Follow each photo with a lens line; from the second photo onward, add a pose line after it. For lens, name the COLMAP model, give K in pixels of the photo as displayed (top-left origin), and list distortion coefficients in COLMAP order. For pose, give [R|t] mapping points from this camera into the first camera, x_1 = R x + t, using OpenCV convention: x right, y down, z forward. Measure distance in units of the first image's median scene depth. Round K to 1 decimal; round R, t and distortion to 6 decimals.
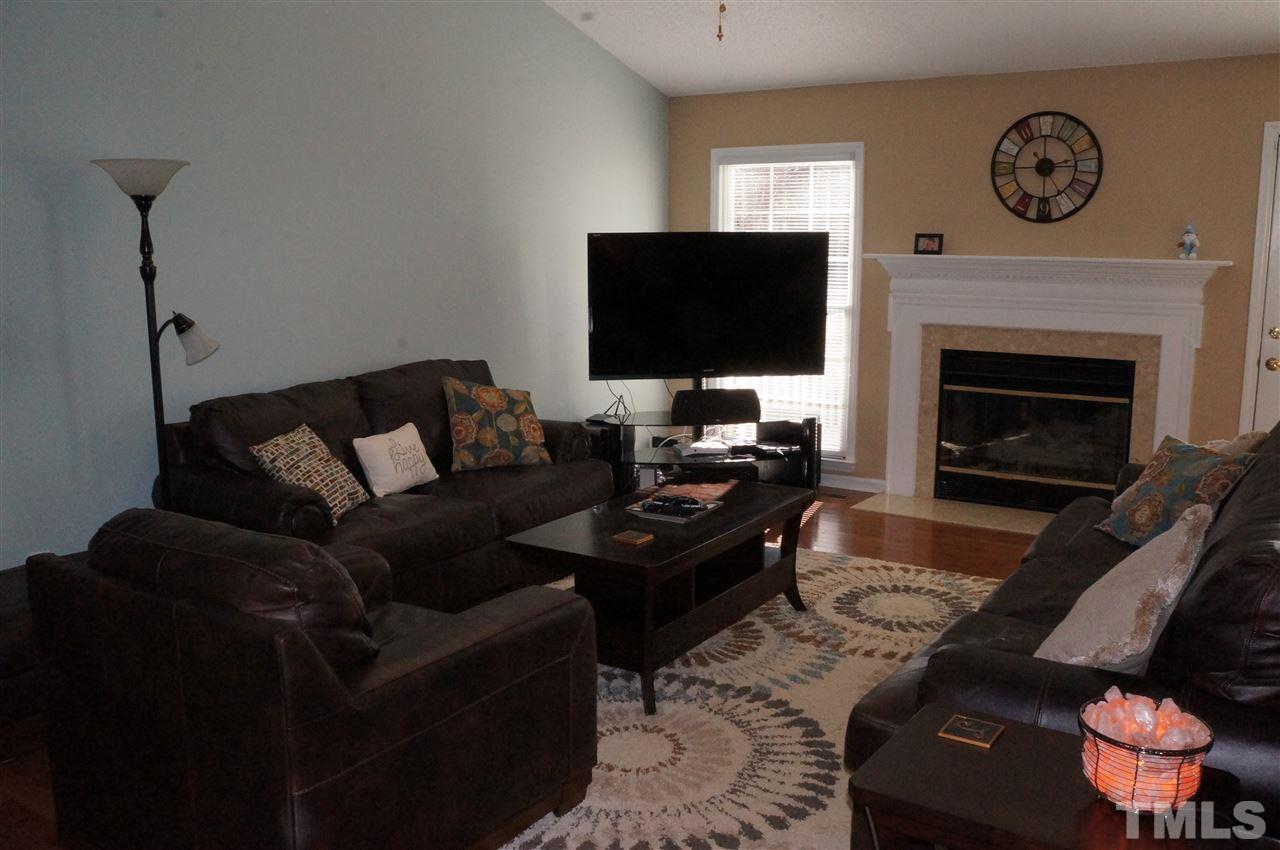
lens RADIAL K [[1089.8, 0, 631.9], [0, 1089.8, 422.1], [0, 0, 1]] dist [-0.136837, 0.123232]
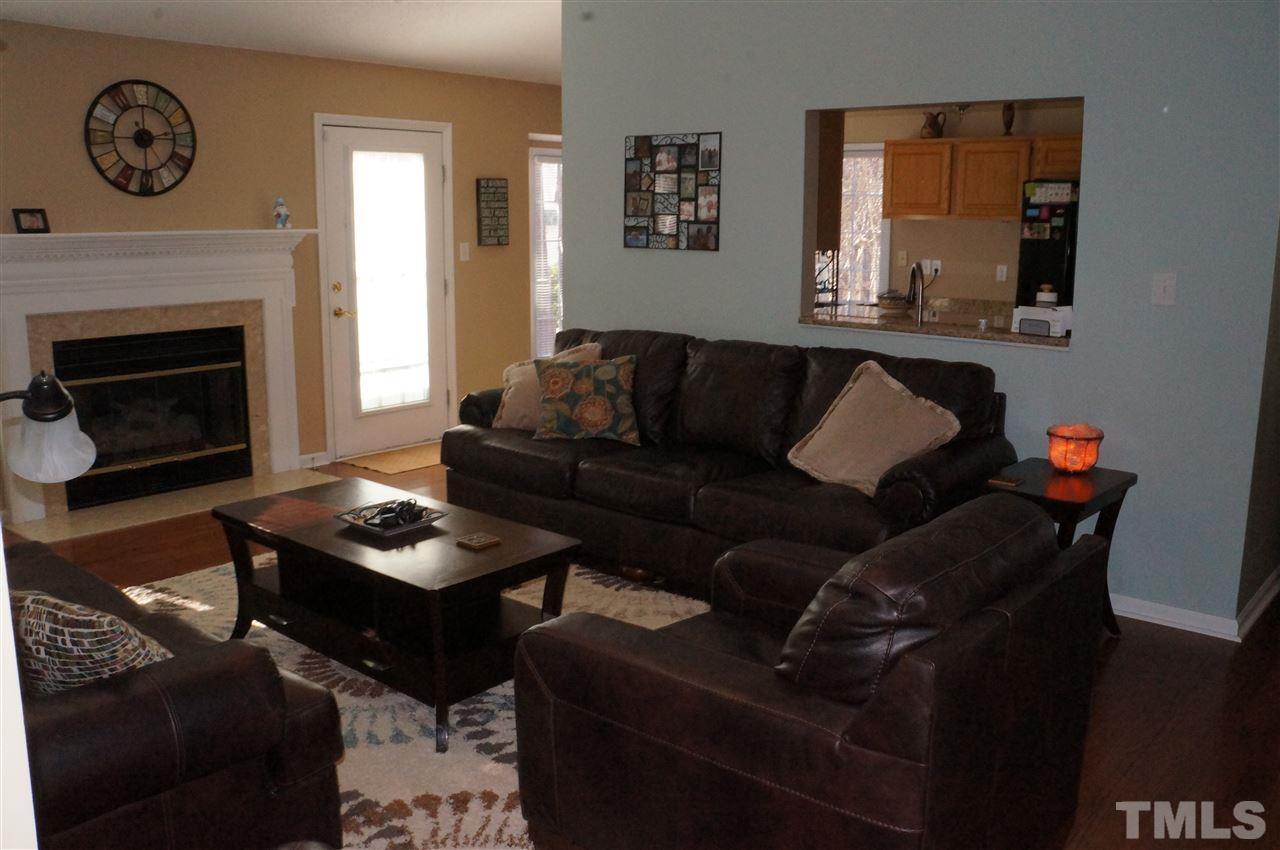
lens RADIAL K [[1089.8, 0, 631.9], [0, 1089.8, 422.1], [0, 0, 1]] dist [-0.136837, 0.123232]
pose [[0.126189, -0.184047, 0.974783, -0.535688], [0.160405, 0.973493, 0.163039, -0.074148], [-0.978952, 0.135786, 0.152367, 0.453395]]
